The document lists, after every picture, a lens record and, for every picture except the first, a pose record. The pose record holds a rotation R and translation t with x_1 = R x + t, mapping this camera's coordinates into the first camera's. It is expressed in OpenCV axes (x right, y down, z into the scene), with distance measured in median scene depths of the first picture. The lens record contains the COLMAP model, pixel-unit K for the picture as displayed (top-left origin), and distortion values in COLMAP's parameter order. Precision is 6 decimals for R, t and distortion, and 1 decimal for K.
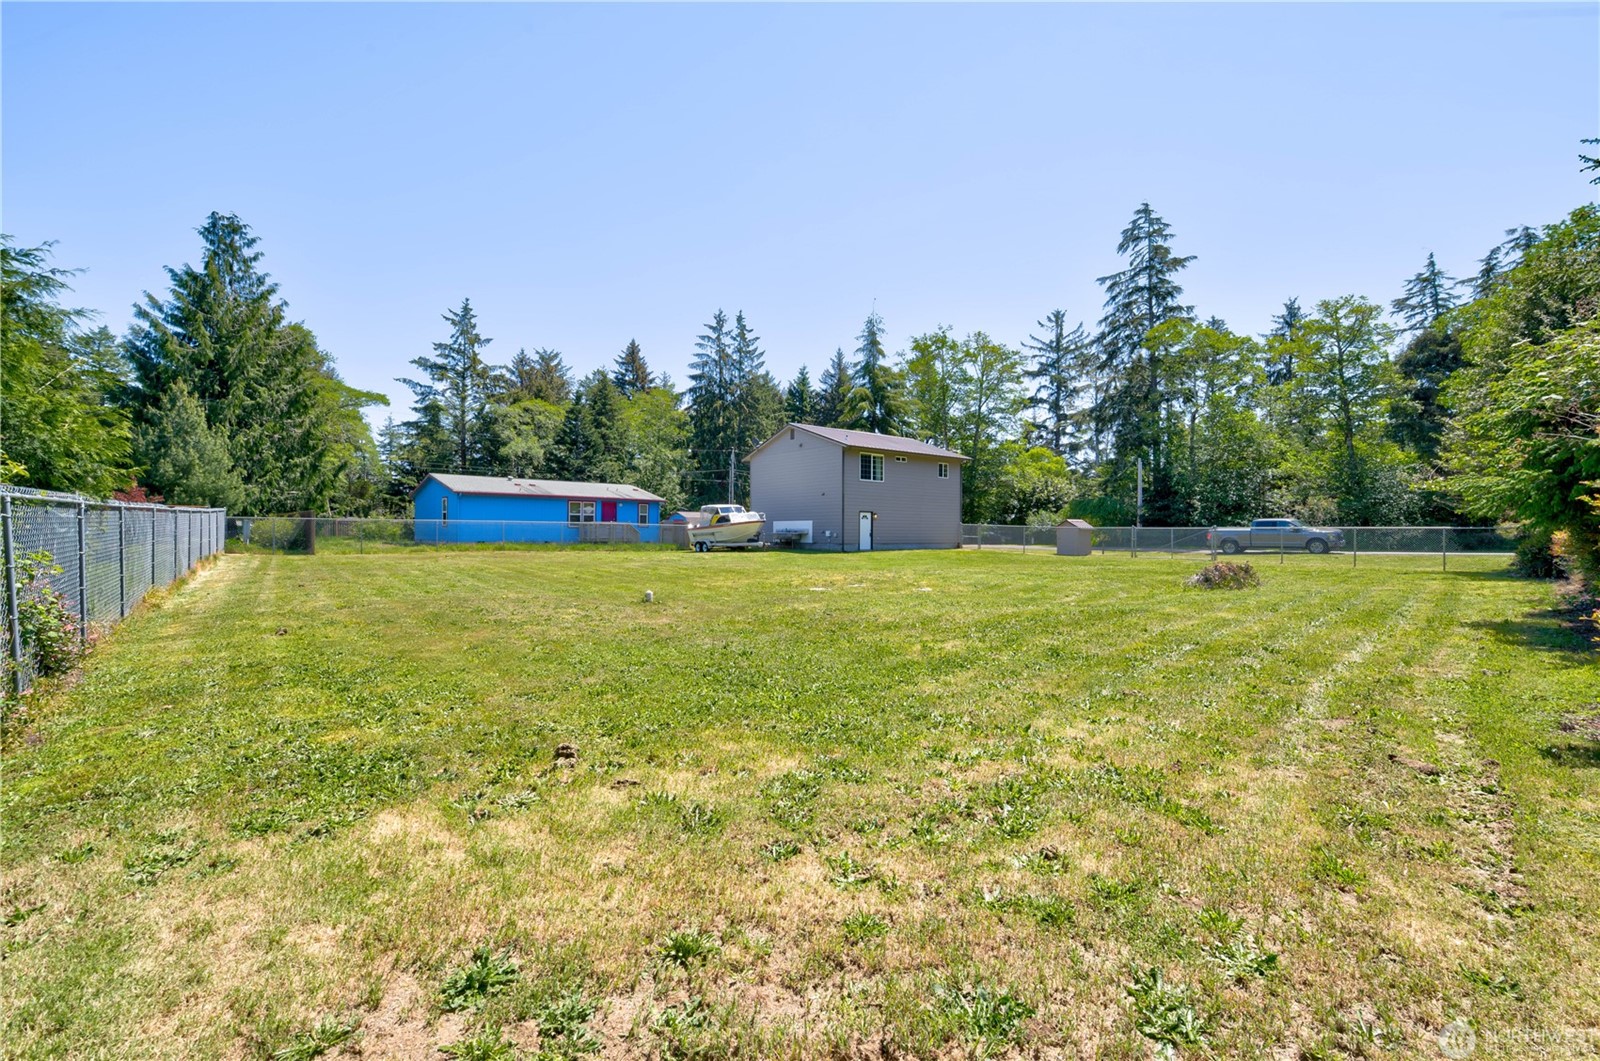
lens RADIAL K [[678.9, 0, 802.4], [0, 678.9, 530.9], [0, 0, 1]] dist [0.001178, 0.000449]
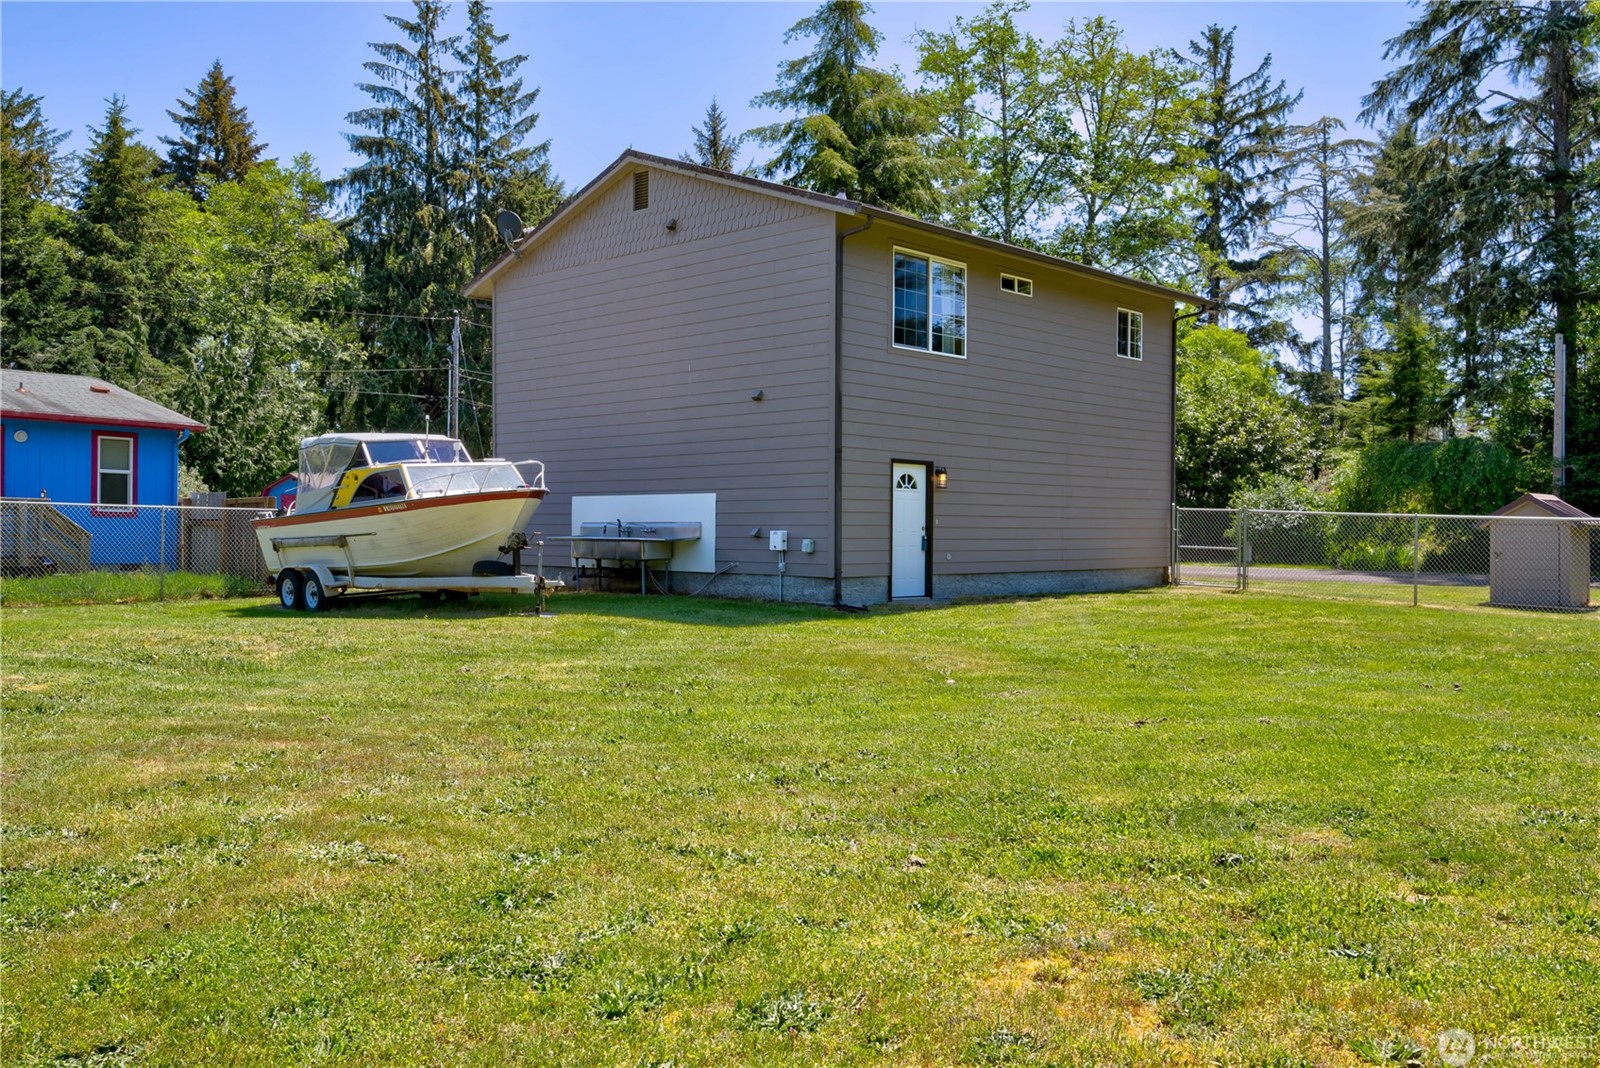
lens RADIAL K [[1332.8, 0, 819.5], [0, 1332.8, 552.6], [0, 0, 1]] dist [-0.002565, 0.013137]
pose [[0.988574, -0.002077, 0.150725, -0.010265], [-0.001245, 0.999759, 0.021939, -0.001124], [-0.150734, -0.021876, 0.988332, 0.176677]]
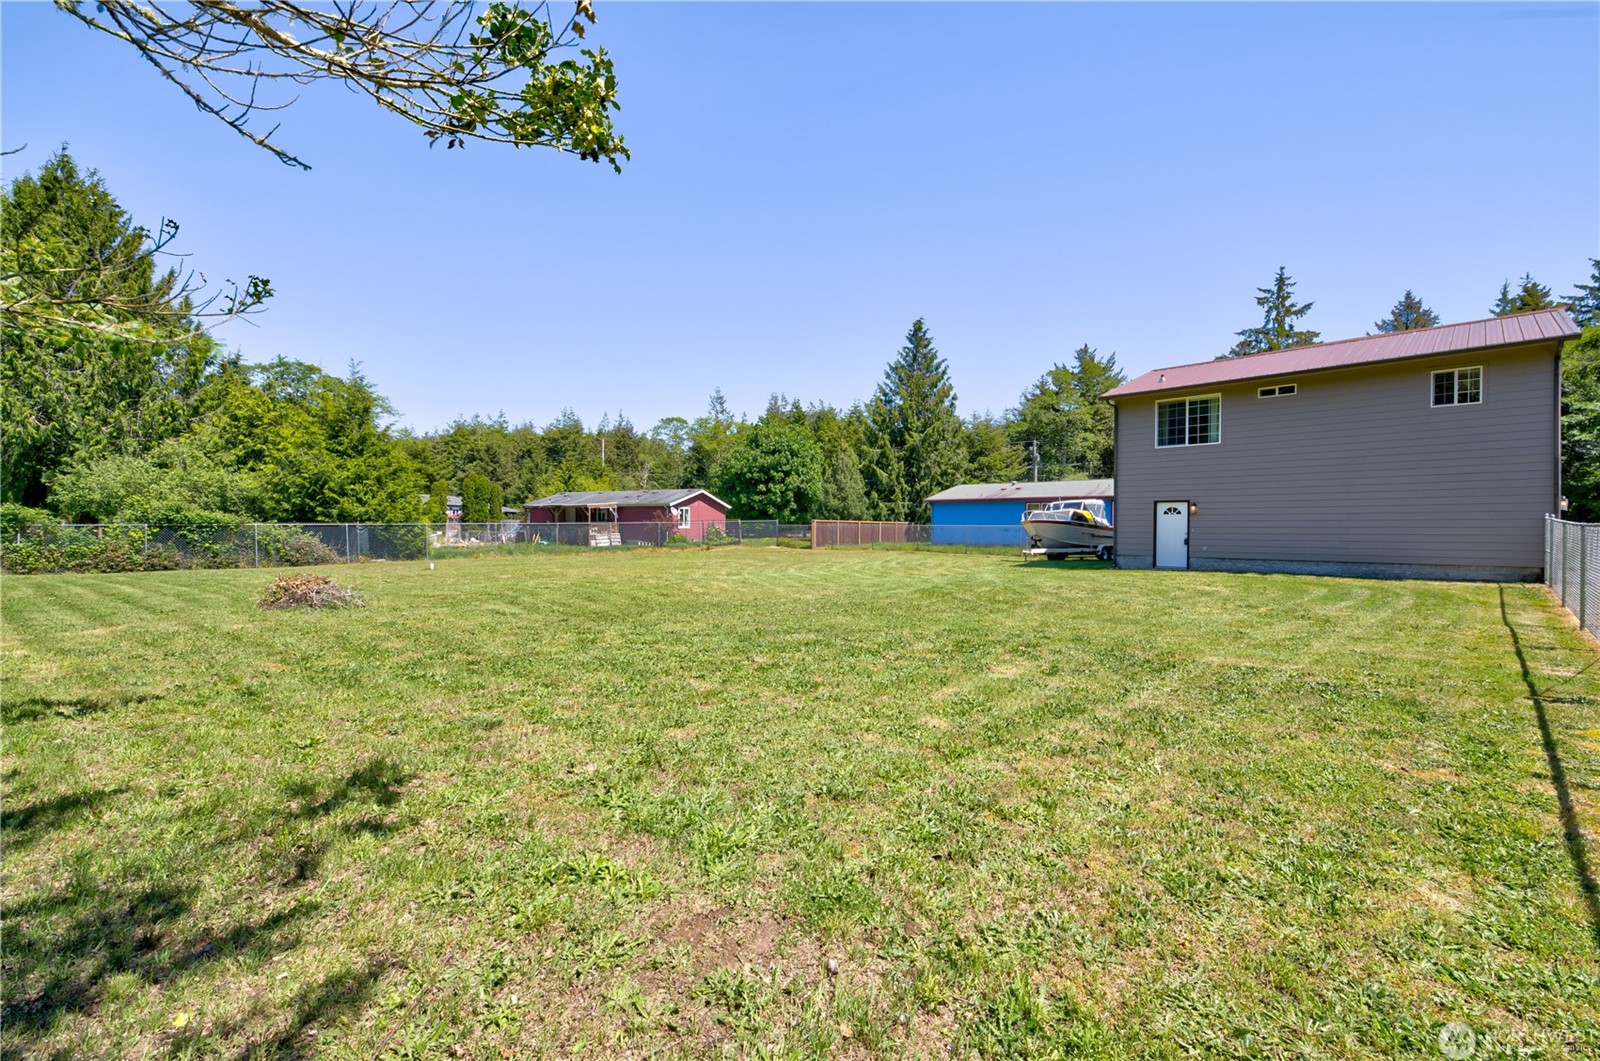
lens RADIAL K [[678.9, 0, 802.4], [0, 678.9, 530.9], [0, 0, 1]] dist [0.001178, 0.000449]
pose [[0.131622, -0.005991, -0.991282, 0.237957], [-0.000825, 0.999981, -0.006153, 0.000182], [0.991300, 0.001627, 0.131614, 0.235246]]
